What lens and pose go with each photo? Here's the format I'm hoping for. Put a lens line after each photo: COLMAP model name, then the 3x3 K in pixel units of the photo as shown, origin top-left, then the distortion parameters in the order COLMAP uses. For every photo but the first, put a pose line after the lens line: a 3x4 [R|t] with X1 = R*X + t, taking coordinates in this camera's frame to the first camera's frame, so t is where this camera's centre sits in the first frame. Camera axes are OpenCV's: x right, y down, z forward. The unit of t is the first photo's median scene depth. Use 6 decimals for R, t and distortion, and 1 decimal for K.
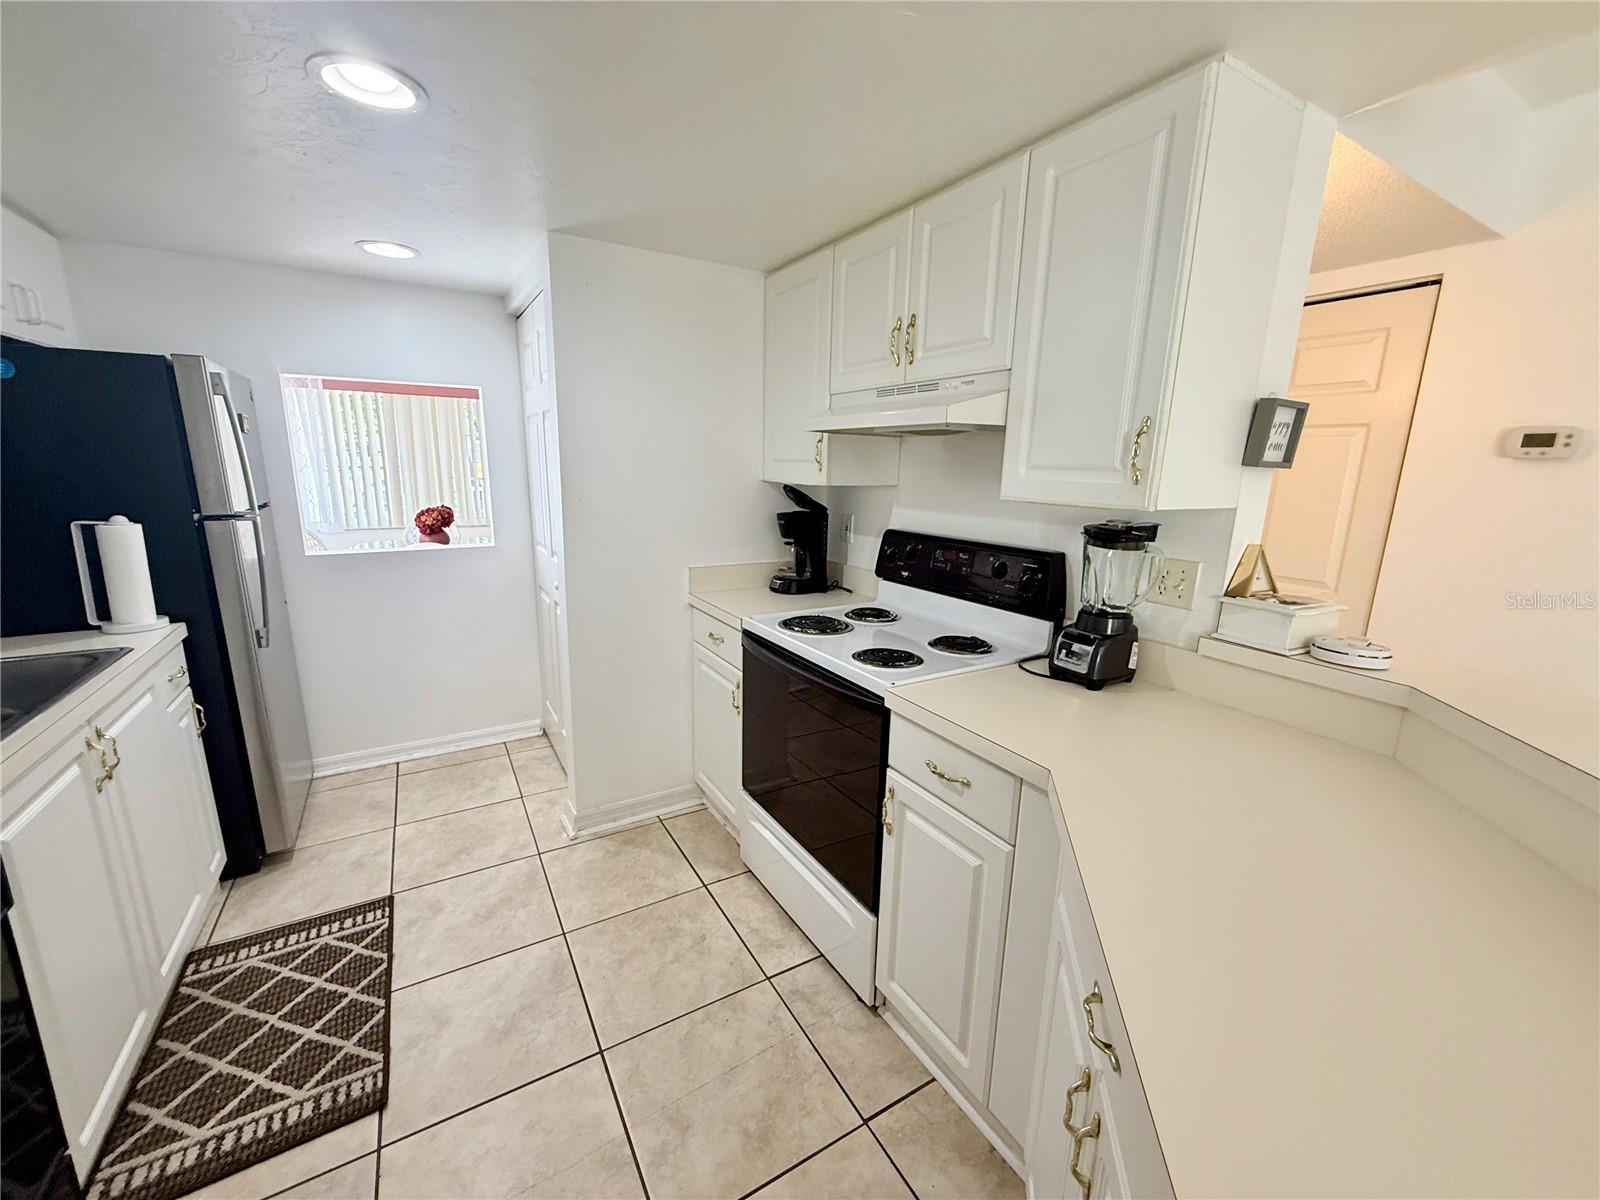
lens RADIAL K [[641.4, 0, 797.1], [0, 641.4, 600.4], [0, 0, 1]] dist [0.001740, -0.000823]
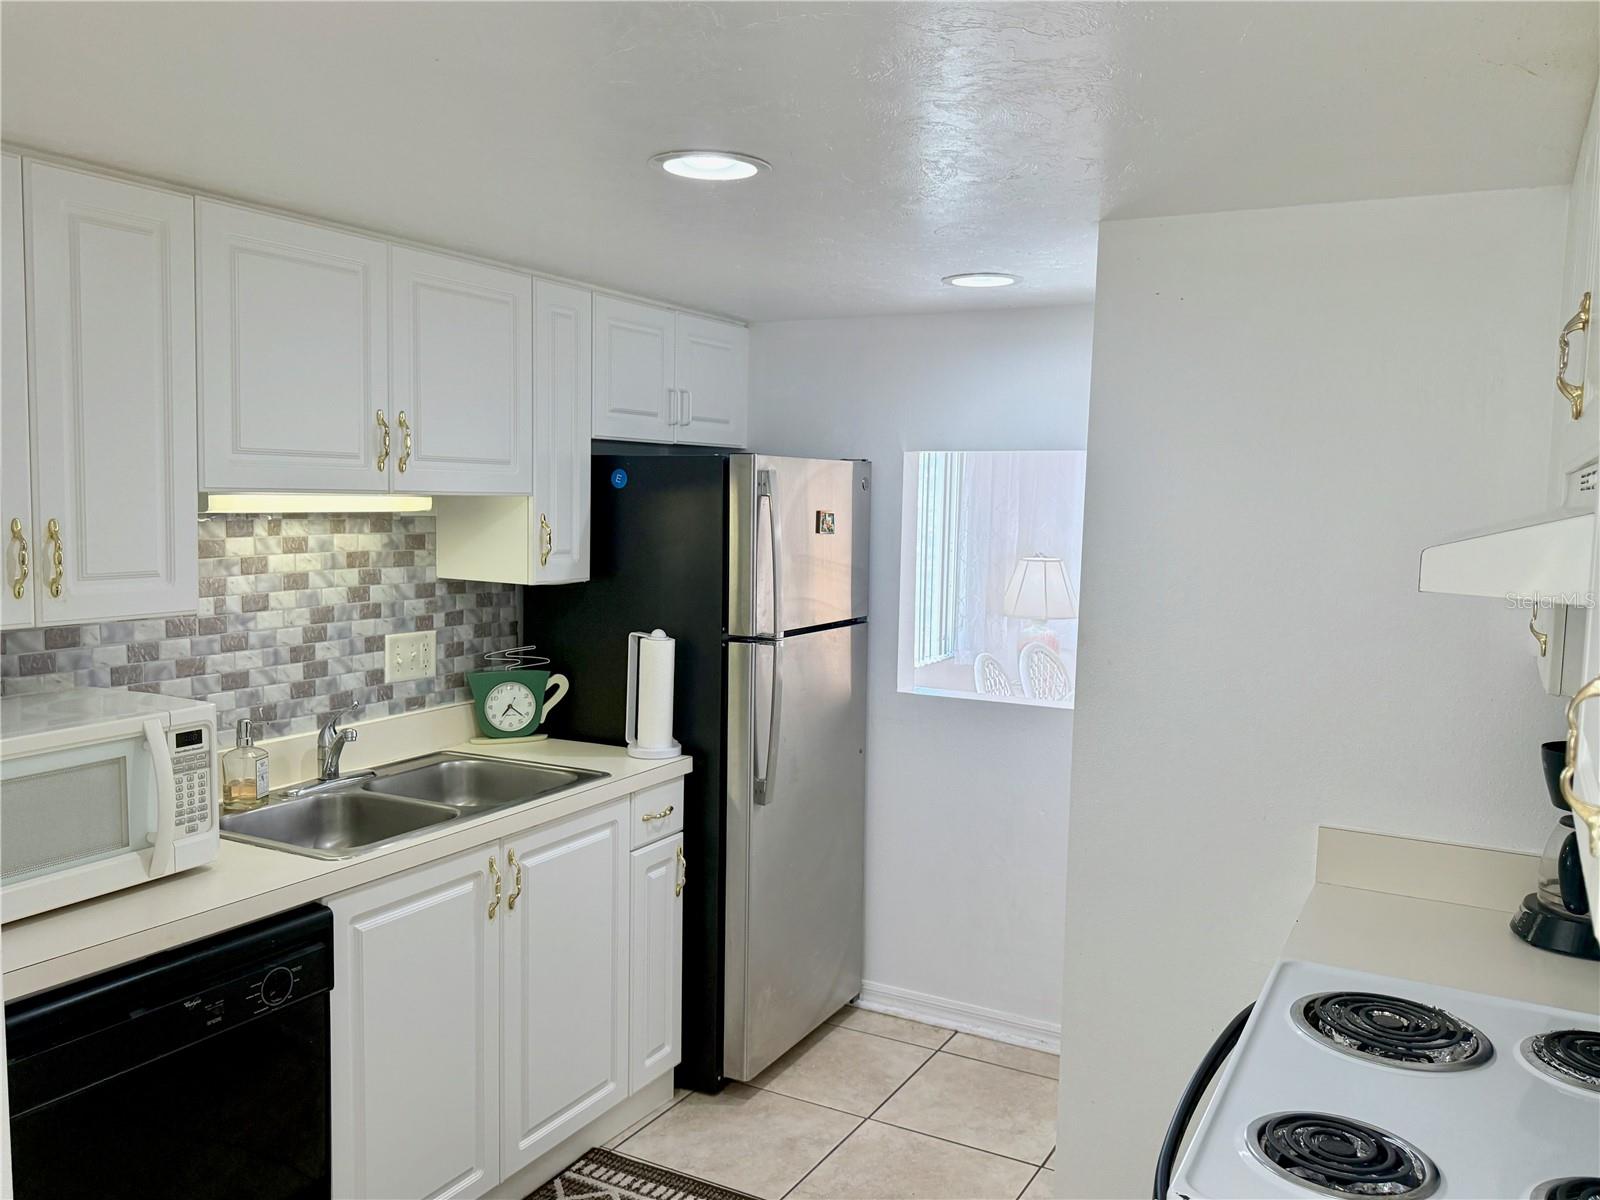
lens RADIAL K [[1249.5, 0, 800.0], [0, 1249.5, 600.0], [0, 0, 1]] dist [0.192232, -0.440904]
pose [[0.510493, 0.062699, -0.857593, 0.570101], [-0.191334, 0.980617, -0.042200, -0.133629], [0.838325, 0.185630, 0.512595, 0.237668]]
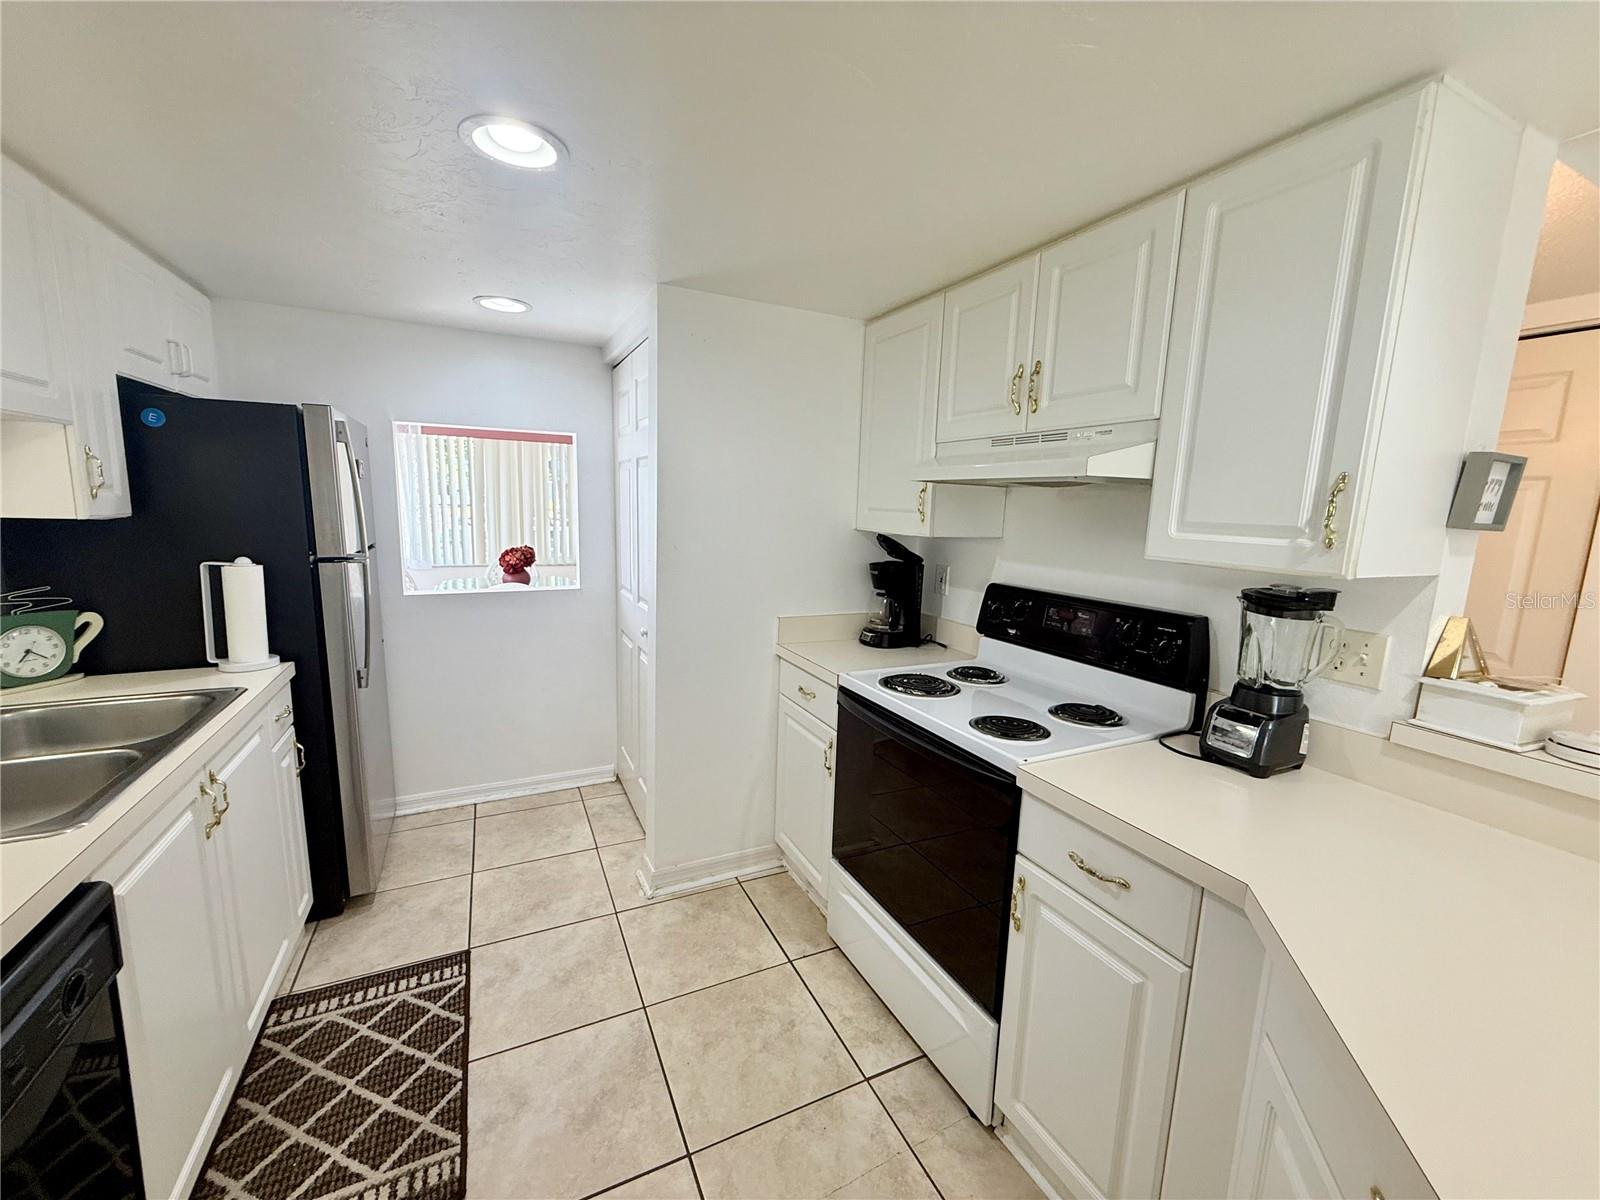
lens RADIAL K [[641.4, 0, 797.1], [0, 641.4, 600.4], [0, 0, 1]] dist [0.001740, -0.000823]
pose [[0.996298, 0.023384, -0.082729, -0.081591], [-0.028572, 0.997661, -0.062092, -0.023641], [0.081084, 0.064226, 0.994636, 0.049671]]
